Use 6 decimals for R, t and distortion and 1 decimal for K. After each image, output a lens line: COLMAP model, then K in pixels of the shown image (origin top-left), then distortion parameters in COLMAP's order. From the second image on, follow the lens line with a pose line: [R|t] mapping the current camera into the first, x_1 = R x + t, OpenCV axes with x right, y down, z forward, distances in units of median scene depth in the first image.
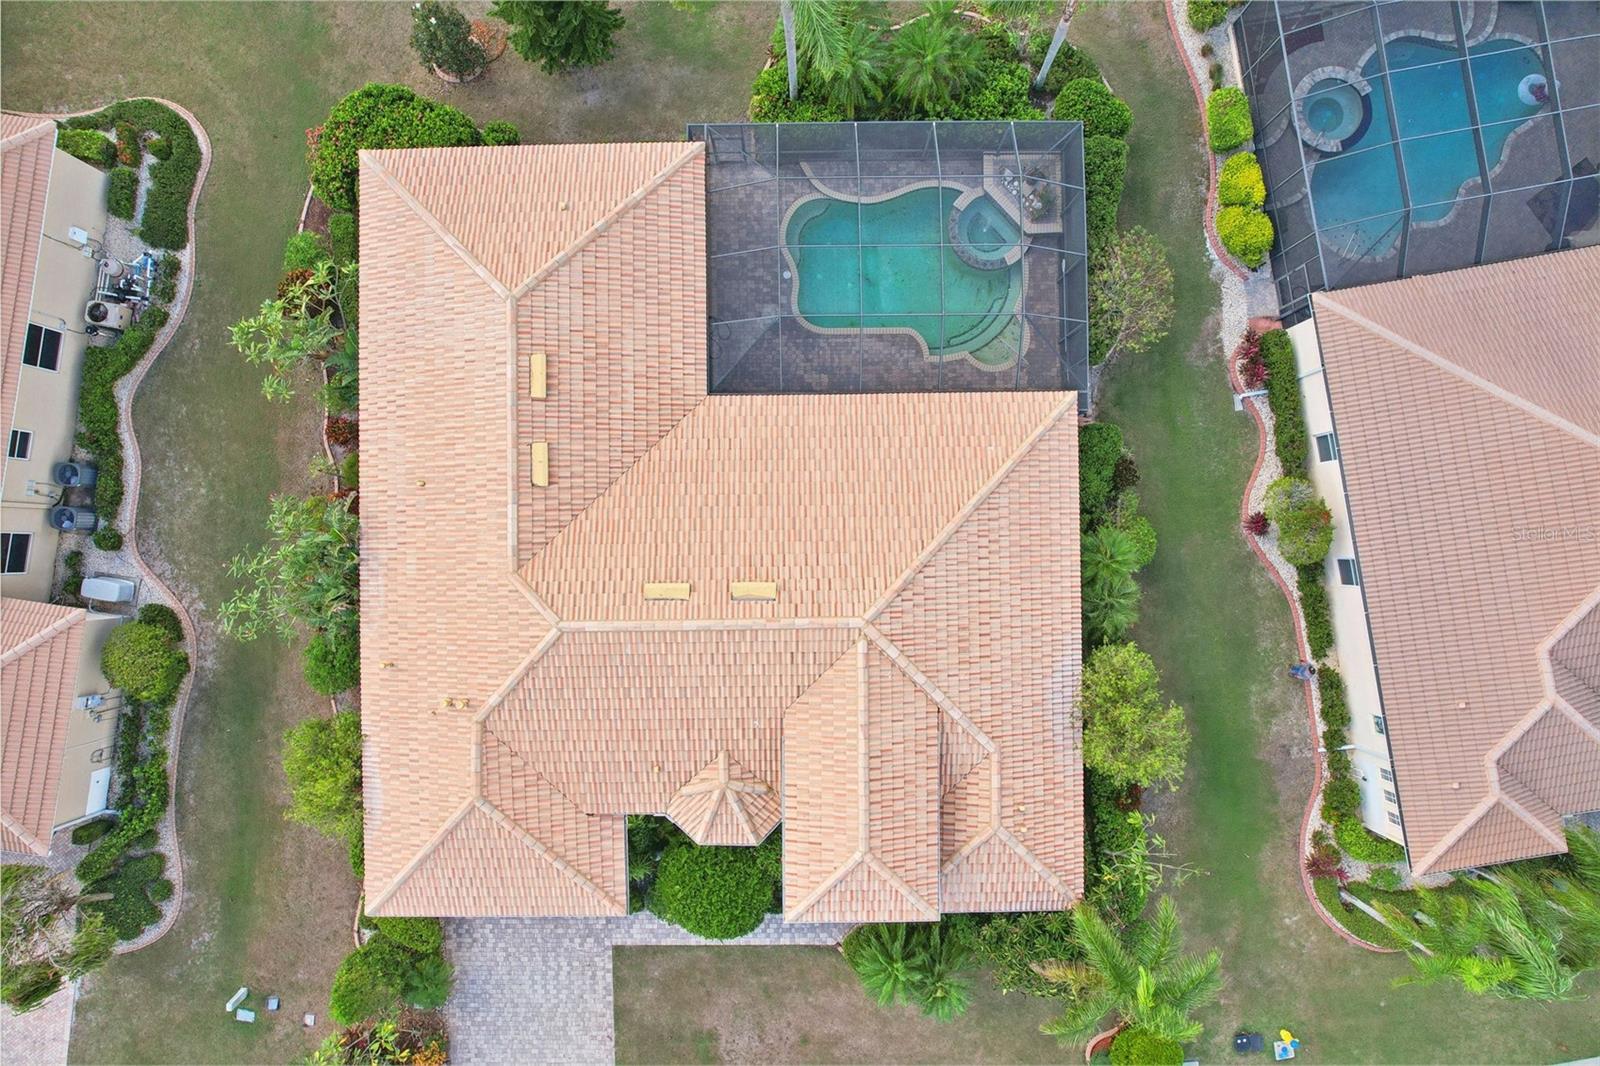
lens RADIAL K [[1028.1, 0, 800.0], [0, 1028.1, 533.0], [0, 0, 1]] dist [-0.055430, 0.041856]
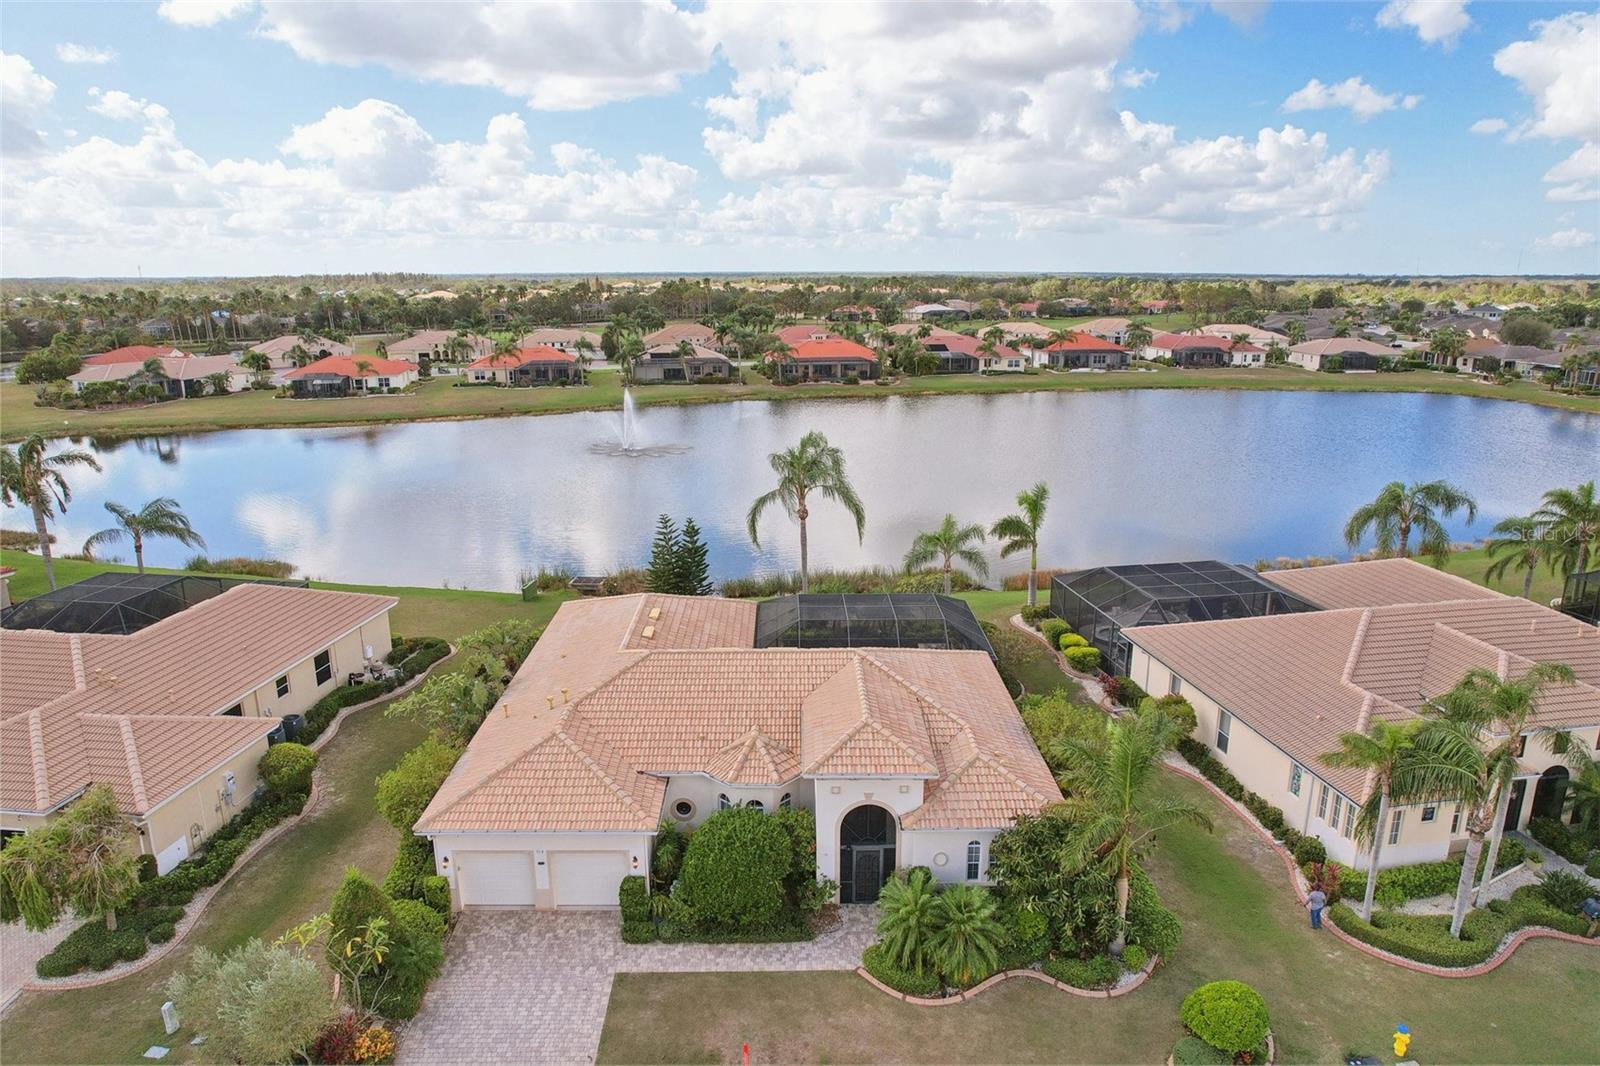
lens RADIAL K [[1028.1, 0, 800.0], [0, 1028.1, 533.0], [0, 0, 1]] dist [-0.055430, 0.041856]
pose [[0.999998, 0.002081, 0.000487, -0.017254], [-0.000062, 0.255830, -0.966722, 1.195771], [-0.002137, 0.966720, 0.255829, 0.373435]]
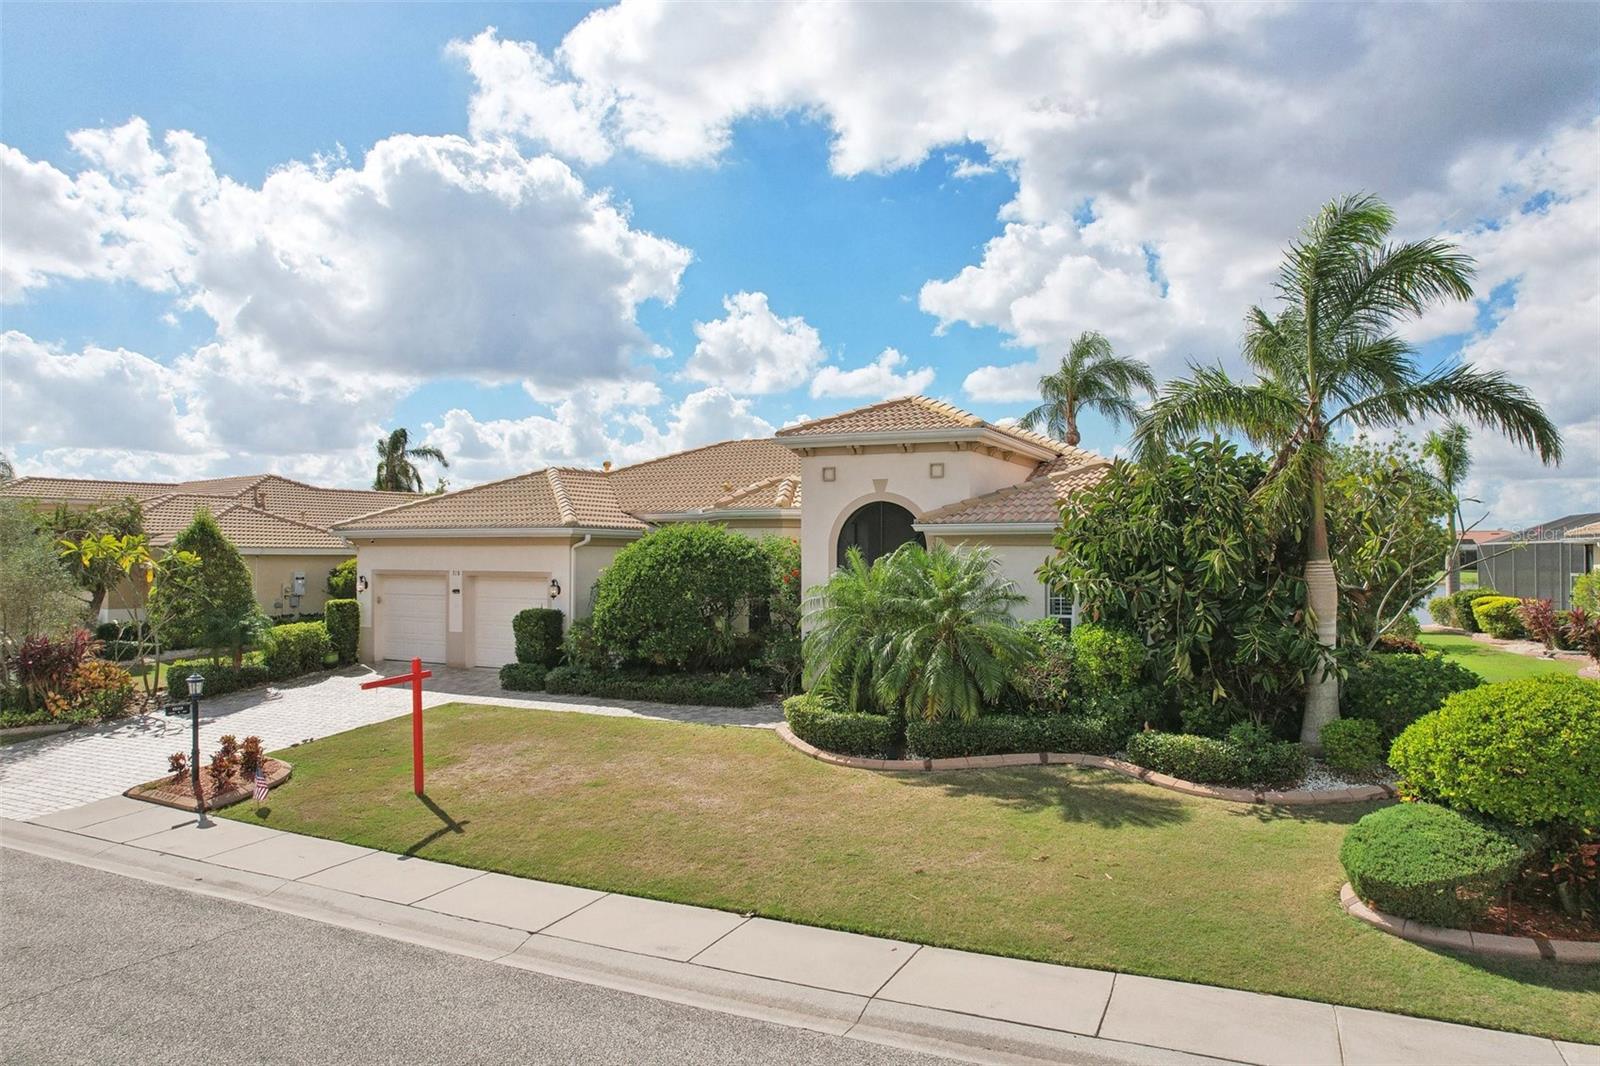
lens RADIAL K [[1028.1, 0, 800.0], [0, 1028.1, 533.0], [0, 0, 1]] dist [-0.055430, 0.041856]
pose [[0.882613, -0.006865, -0.470050, 0.282690], [-0.470099, -0.015080, -0.882485, 0.841694], [-0.001030, 0.999863, -0.016537, 0.906867]]
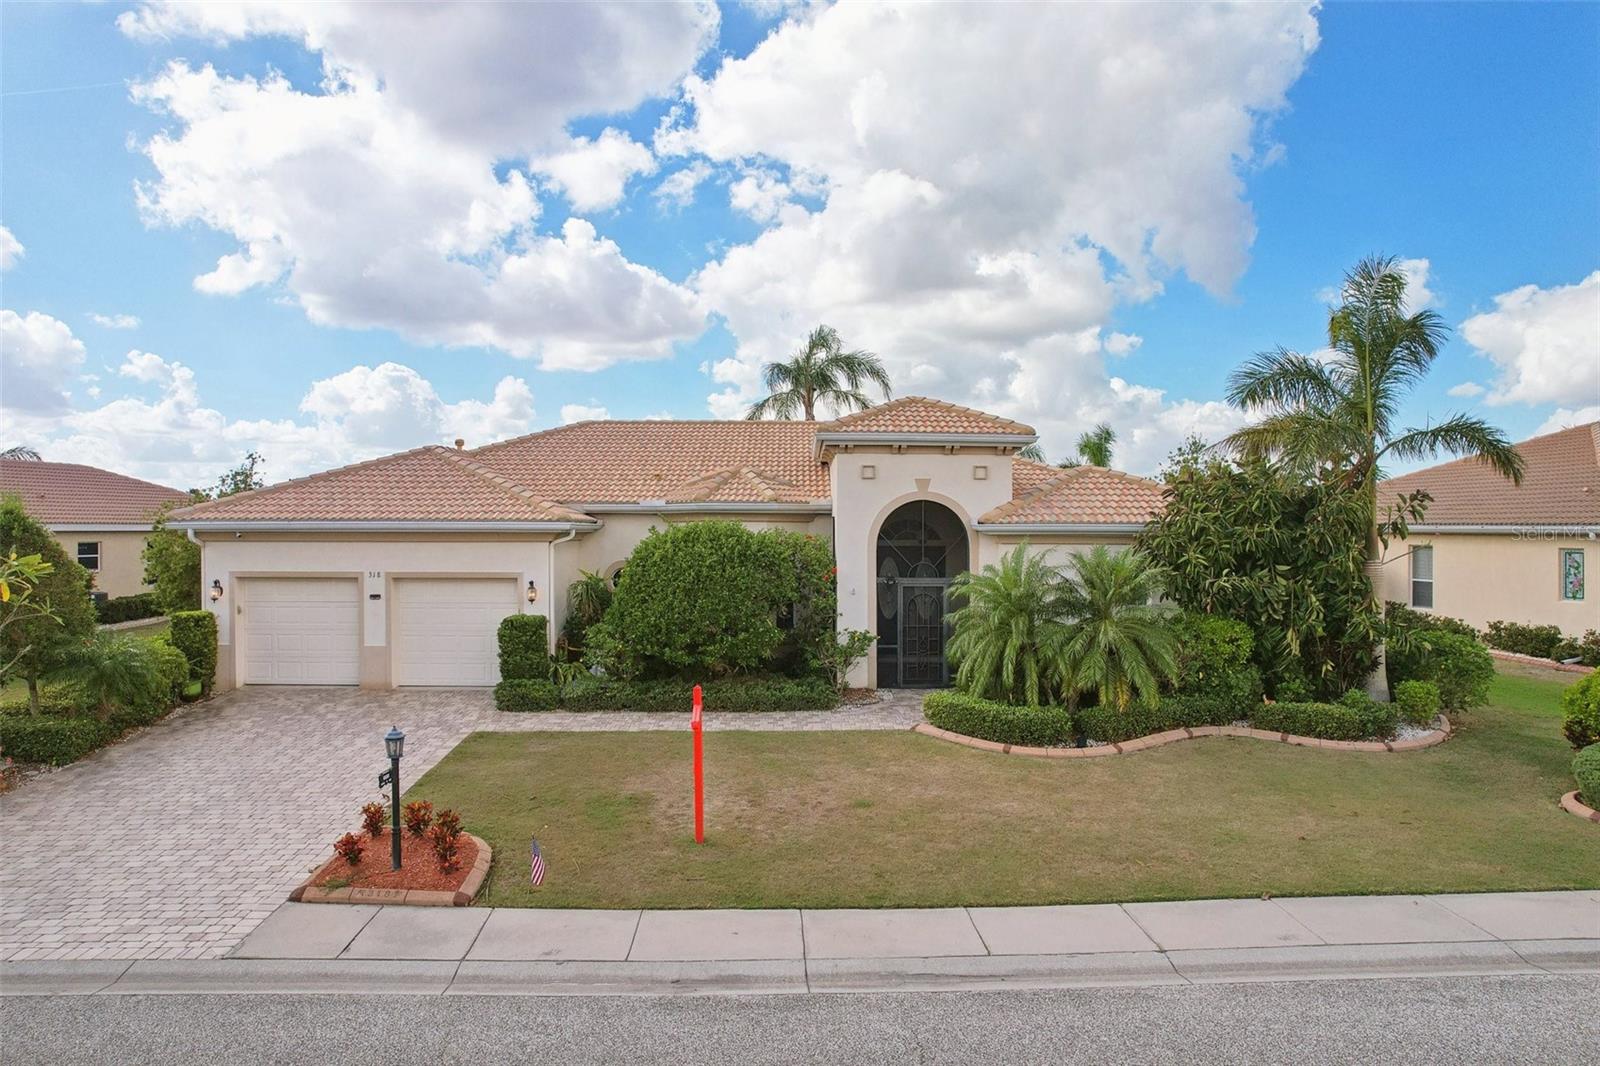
lens RADIAL K [[1039.7, 0, 800.0], [0, 1039.7, 533.0], [0, 0, 1]] dist [-0.060547, 0.051553]
pose [[0.999982, 0.002577, -0.005383, -0.018299], [-0.005415, 0.012345, -0.999909, 0.915643], [-0.002511, 0.999920, 0.012358, 0.891225]]
